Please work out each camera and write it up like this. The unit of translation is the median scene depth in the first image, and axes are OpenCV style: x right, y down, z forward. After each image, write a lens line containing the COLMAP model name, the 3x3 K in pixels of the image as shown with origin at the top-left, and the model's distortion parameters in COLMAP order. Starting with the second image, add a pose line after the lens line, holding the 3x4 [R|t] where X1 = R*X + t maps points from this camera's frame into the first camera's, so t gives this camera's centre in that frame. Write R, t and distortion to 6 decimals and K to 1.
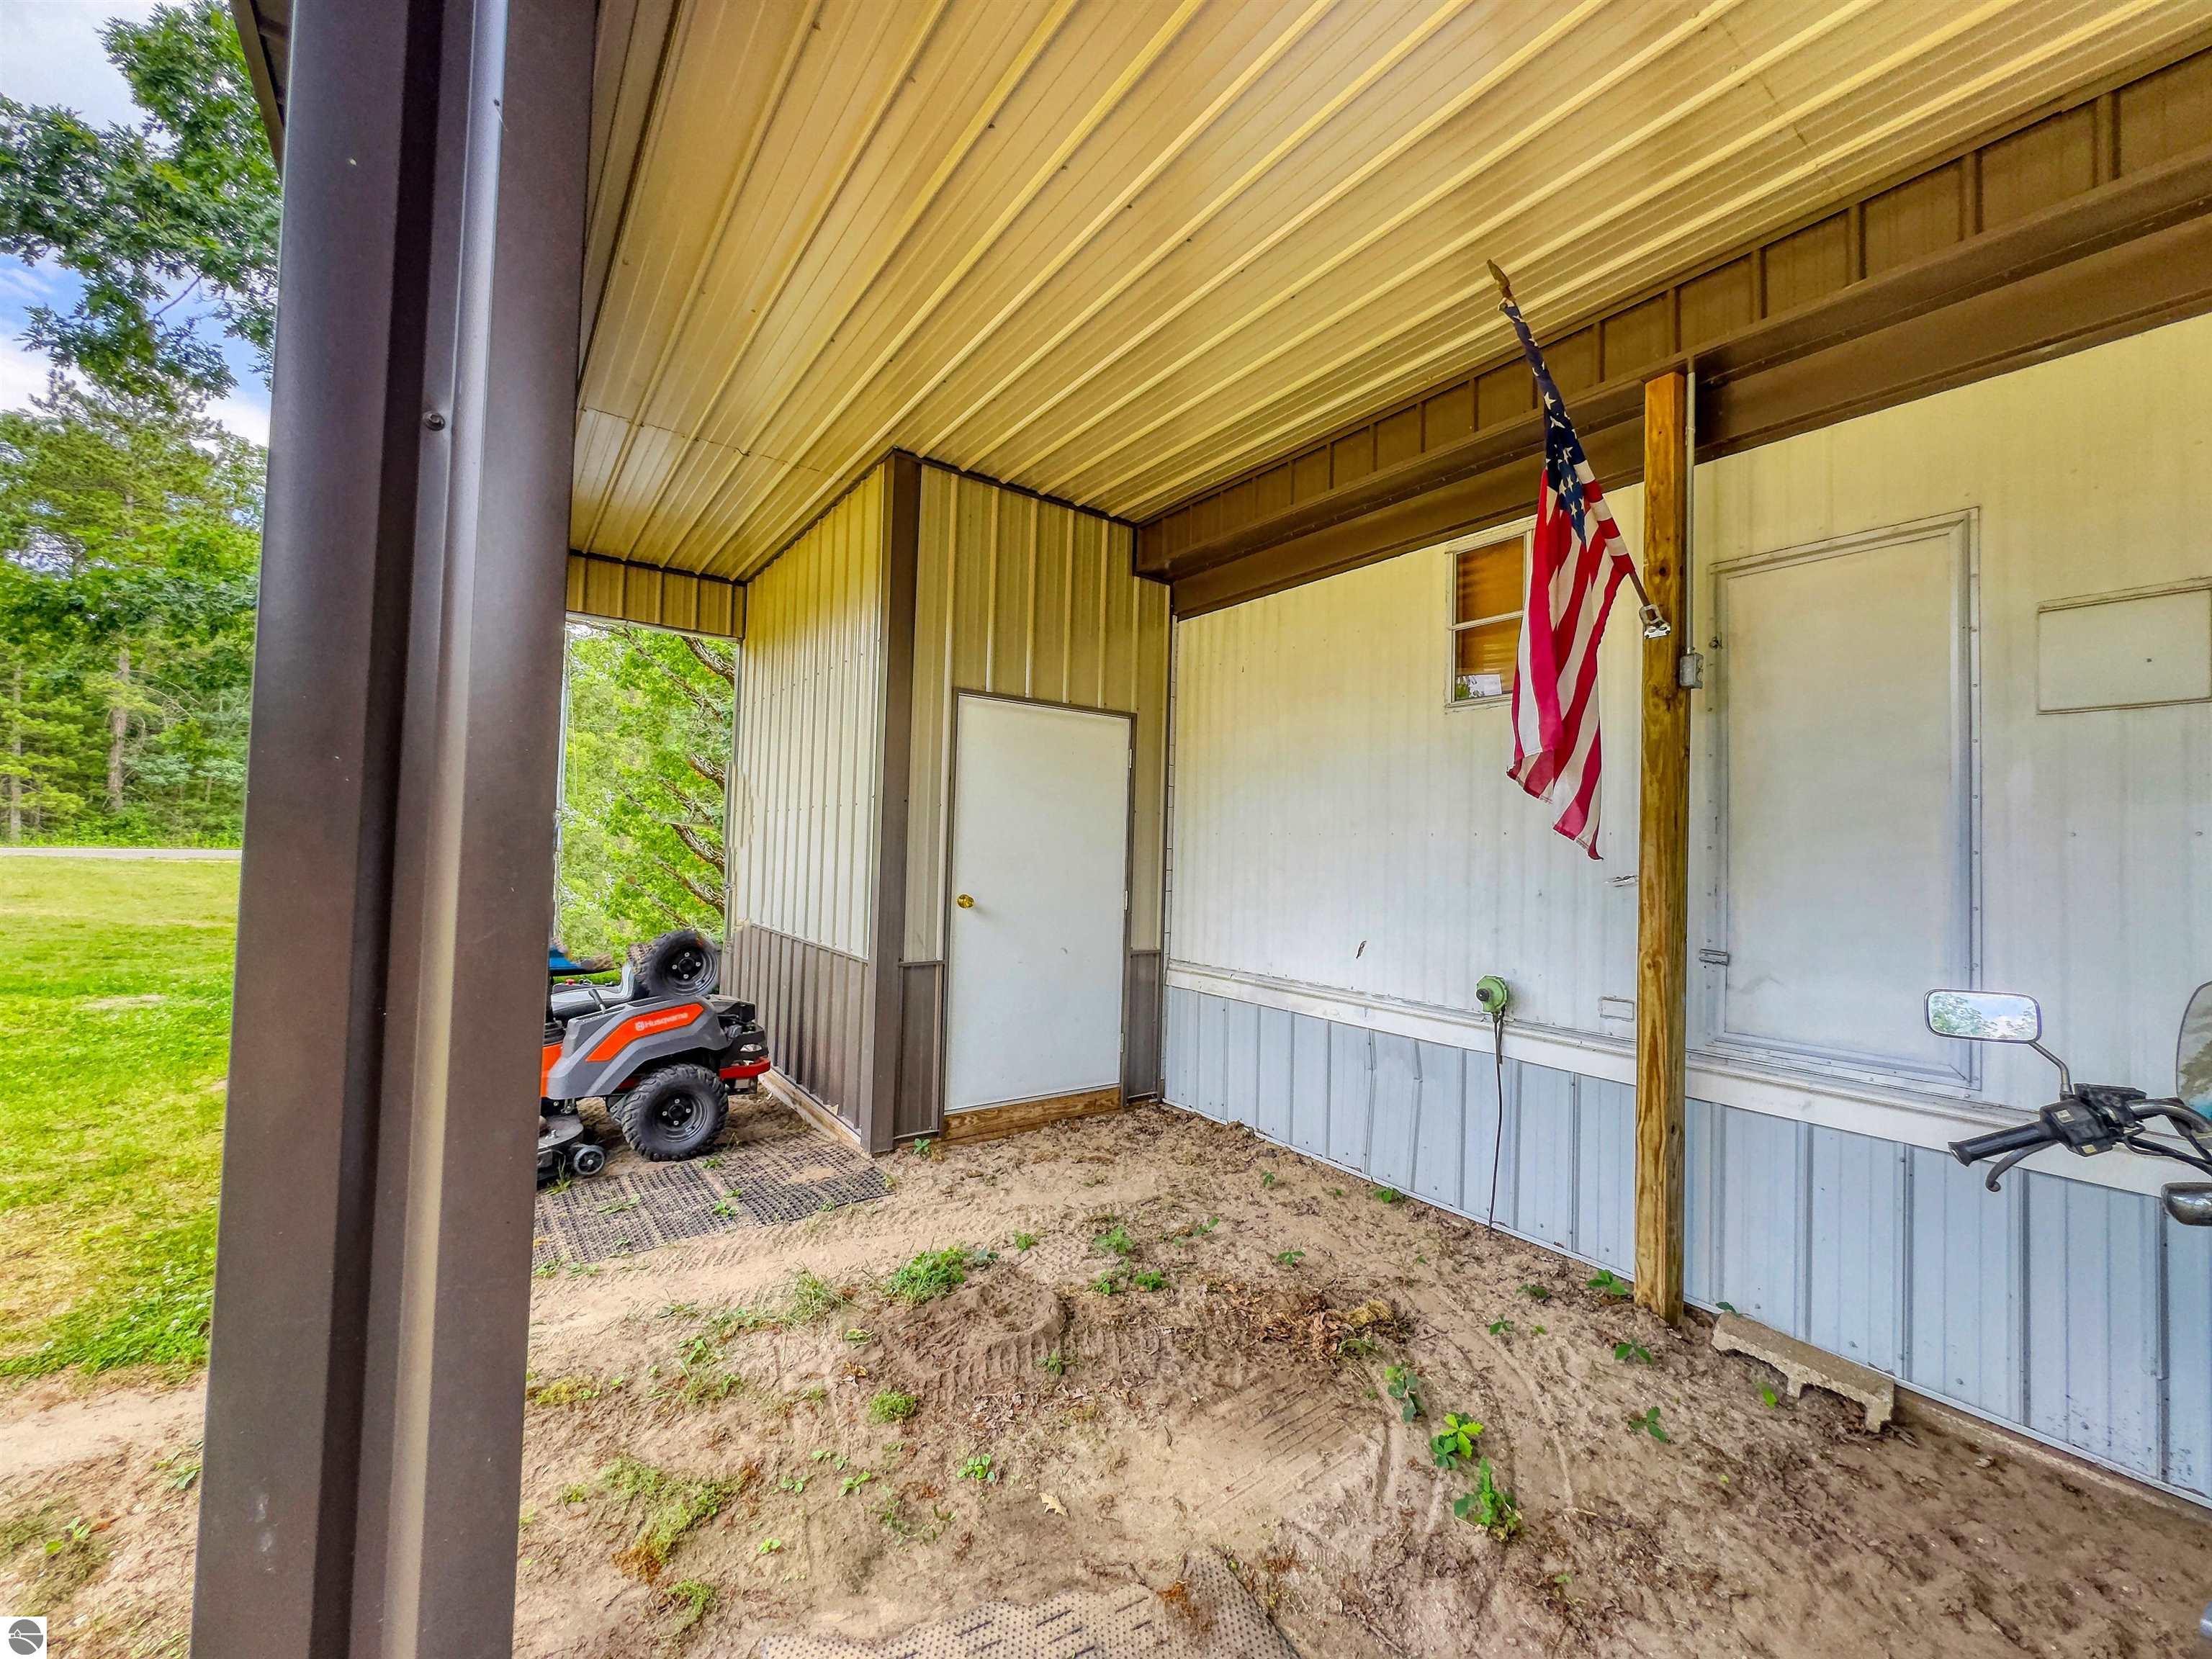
lens RADIAL K [[875.2, 0, 1103.3], [0, 875.2, 827.0], [0, 0, 1]] dist [-0.000698, 0.000557]
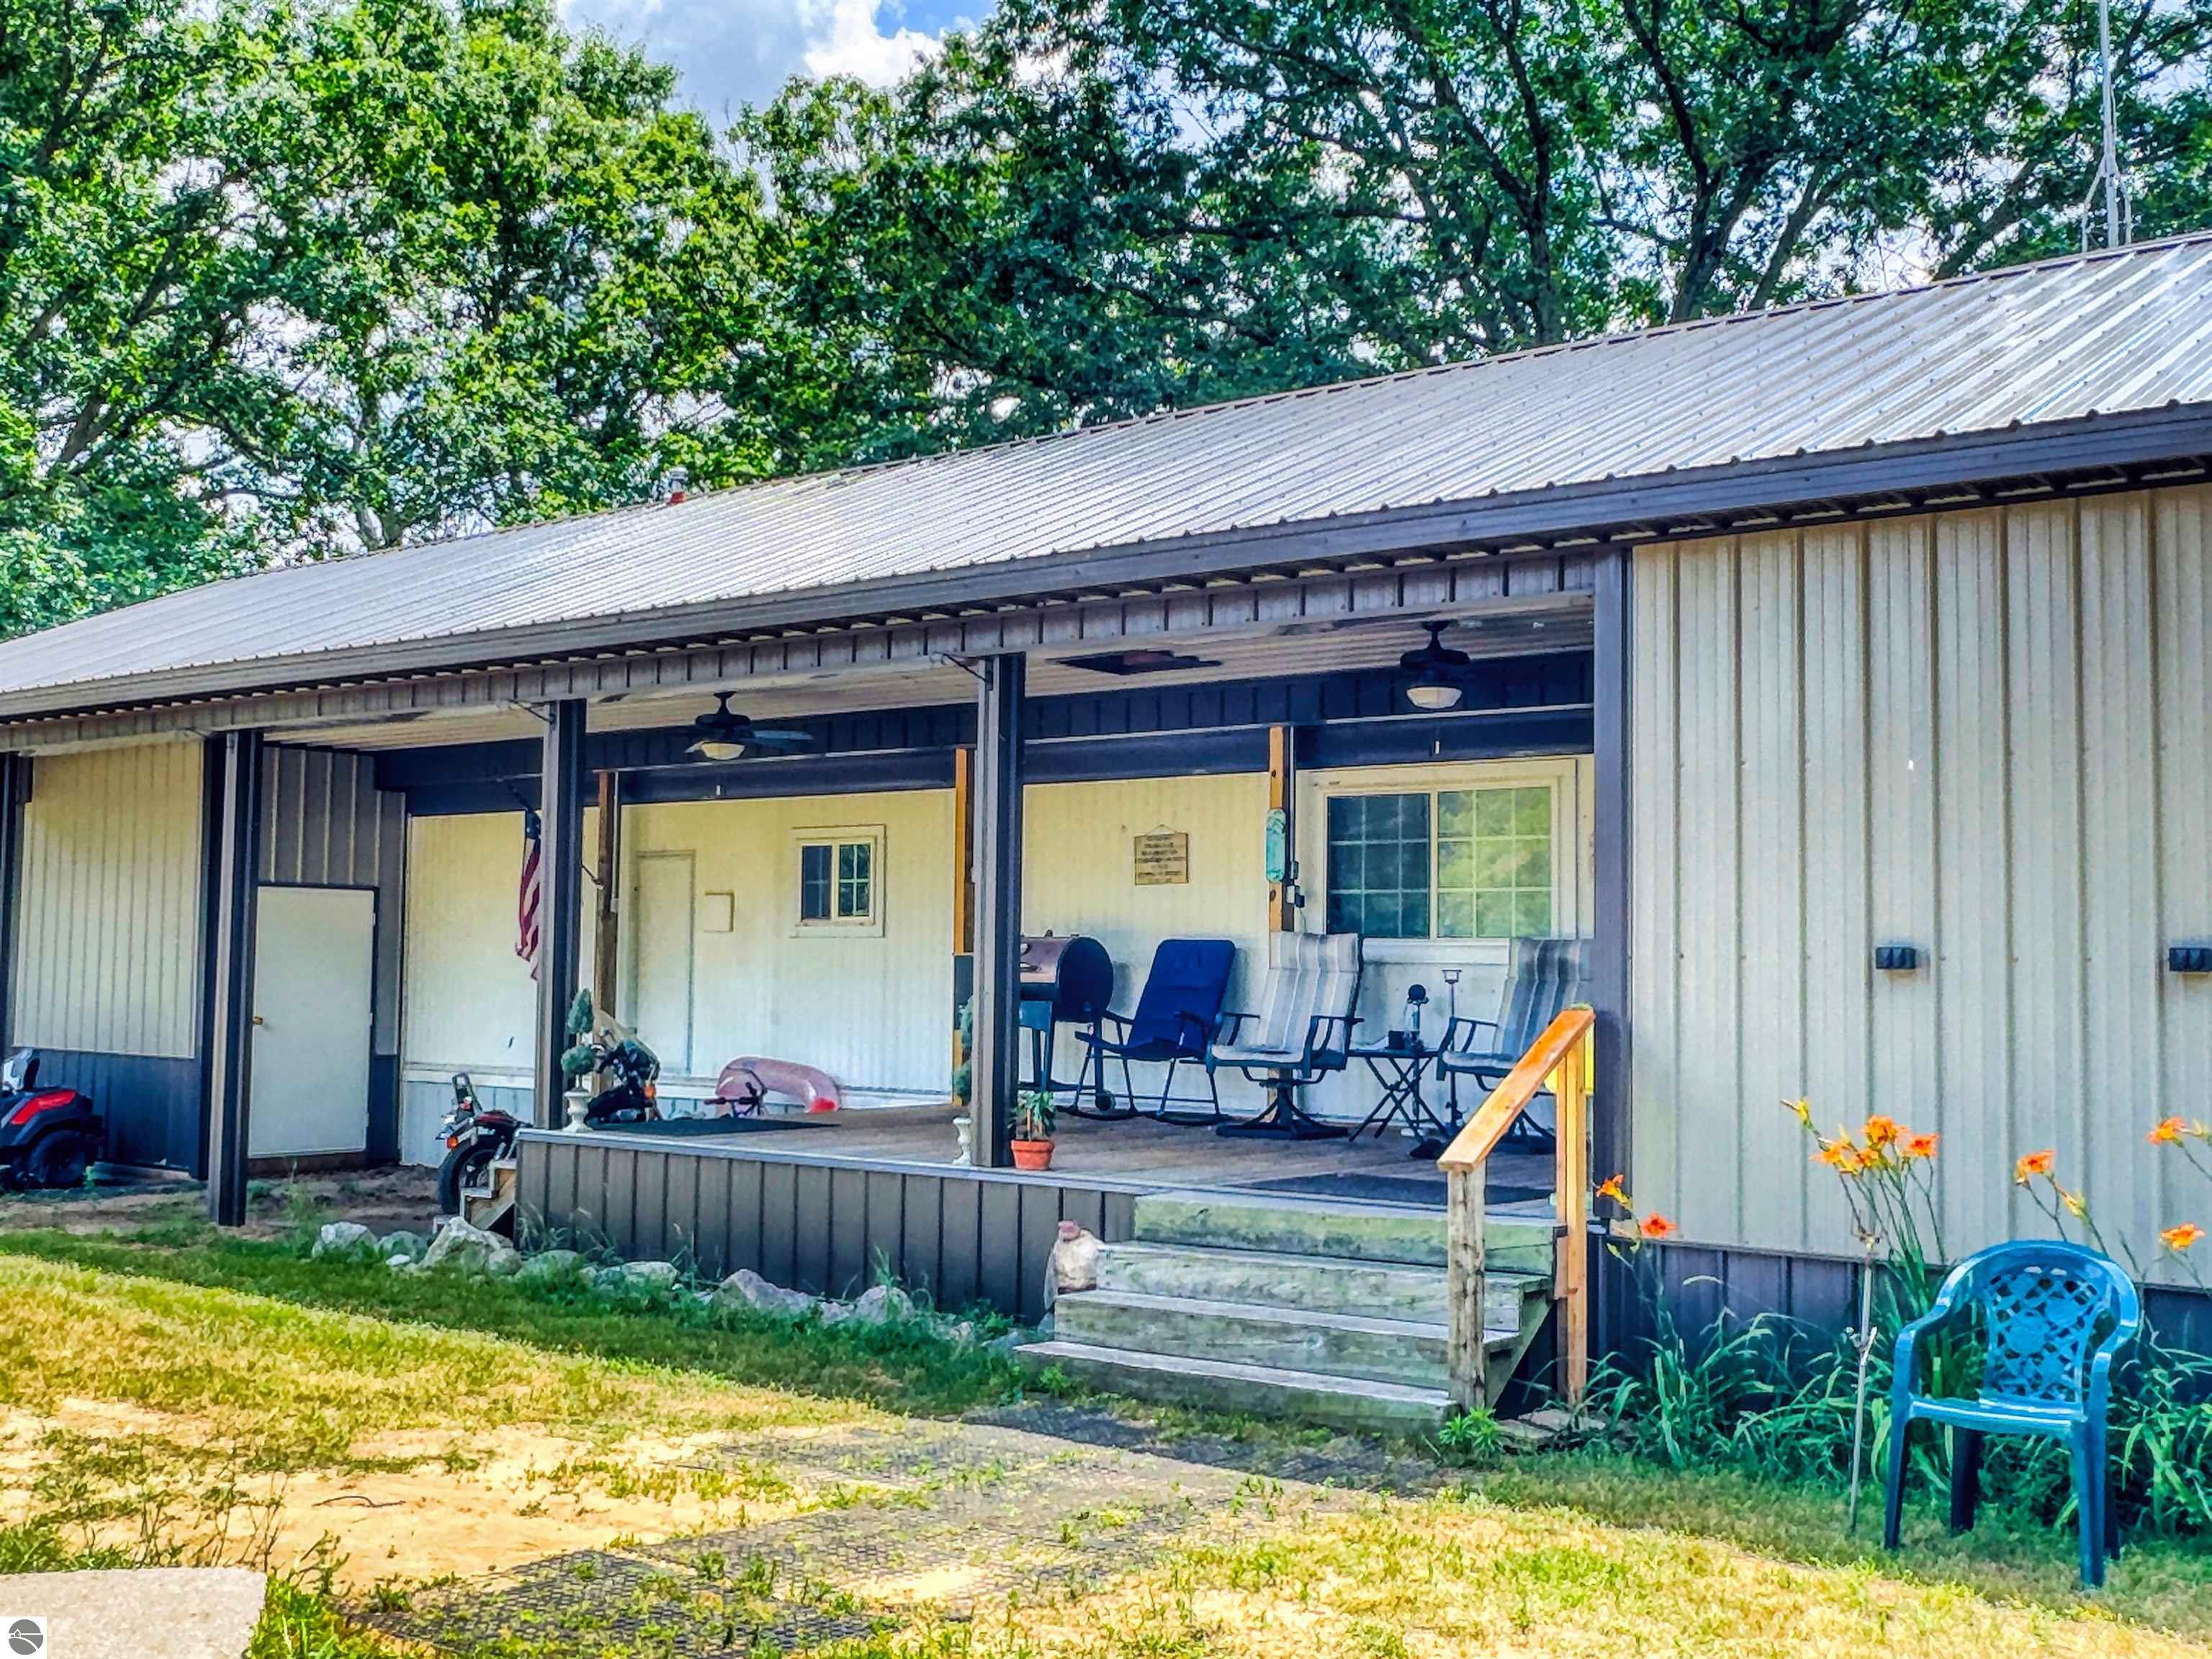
lens RADIAL K [[2271.3, 0, 1174.5], [0, 2271.3, 827.9], [0, 0, 1]] dist [-0.054316, 0.010713]
pose [[0.950722, -0.000174, 0.310045, 0.126929], [0.008161, 0.999667, -0.024462, -0.123049], [-0.309938, 0.025787, 0.950407, -2.811321]]
